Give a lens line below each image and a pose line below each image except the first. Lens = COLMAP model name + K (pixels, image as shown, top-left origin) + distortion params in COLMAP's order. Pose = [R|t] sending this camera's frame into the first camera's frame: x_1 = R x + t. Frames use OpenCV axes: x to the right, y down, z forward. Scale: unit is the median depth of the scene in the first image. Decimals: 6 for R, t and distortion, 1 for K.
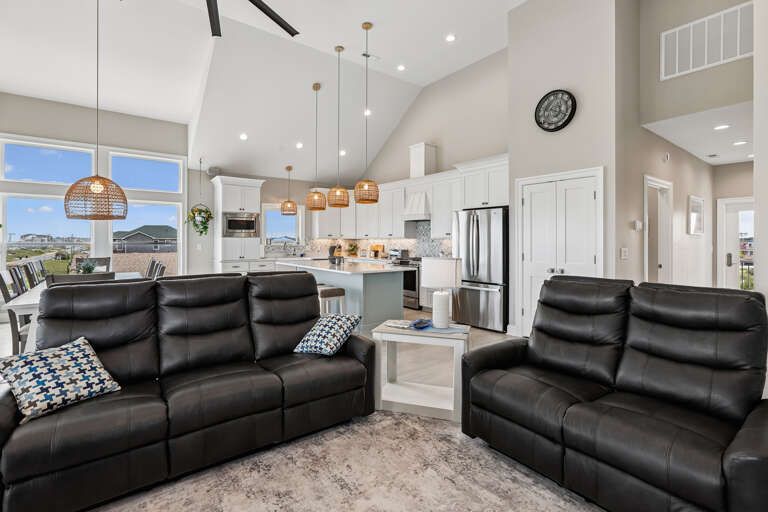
lens RADIAL K [[361.3, 0, 389.0], [0, 361.3, 237.2], [0, 0, 1]] dist [-0.001676, 0.005524]
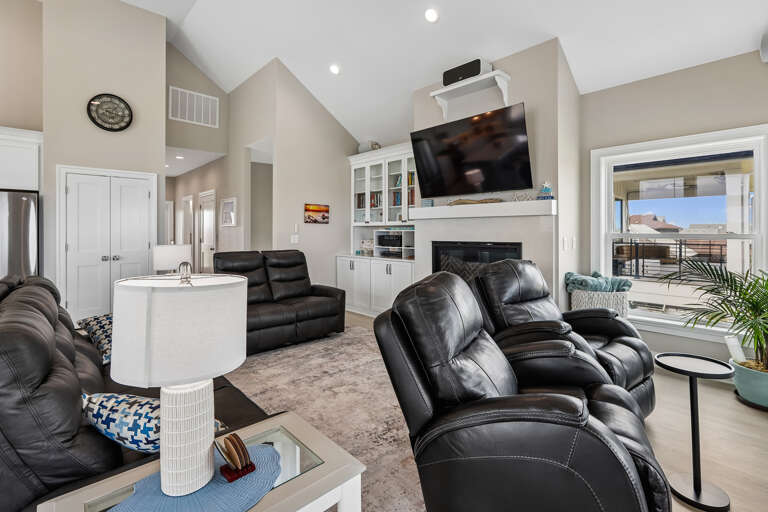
lens RADIAL K [[361.3, 0, 386.3], [0, 361.3, 228.0], [0, 0, 1]] dist [-0.001676, 0.005524]
pose [[-0.109008, 0.010909, 0.993981, -1.402663], [-0.006481, 0.999911, -0.011685, 0.016694], [-0.994020, -0.007716, -0.108927, 0.550616]]
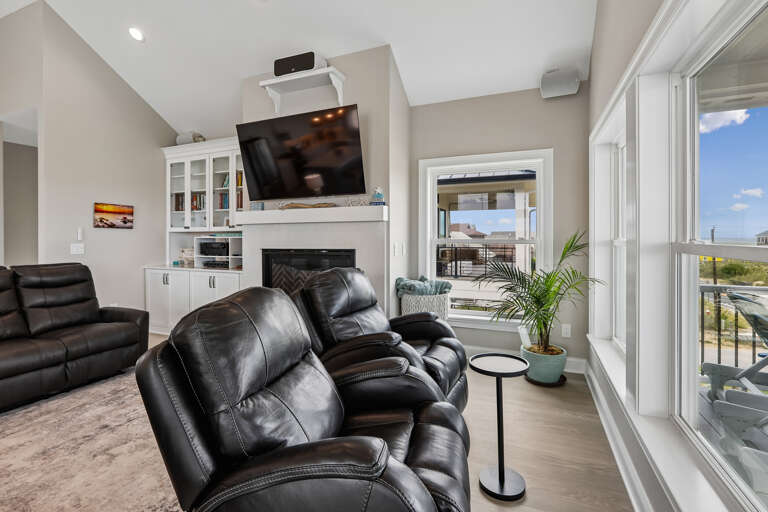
lens RADIAL K [[361.3, 0, 374.3], [0, 361.3, 238.0], [0, 0, 1]] dist [-0.001676, 0.005524]
pose [[-0.473527, 0.001663, 0.880778, -1.269977], [-0.002636, 0.999991, -0.003305, 0.014942], [-0.880775, -0.003886, -0.473518, 0.433359]]
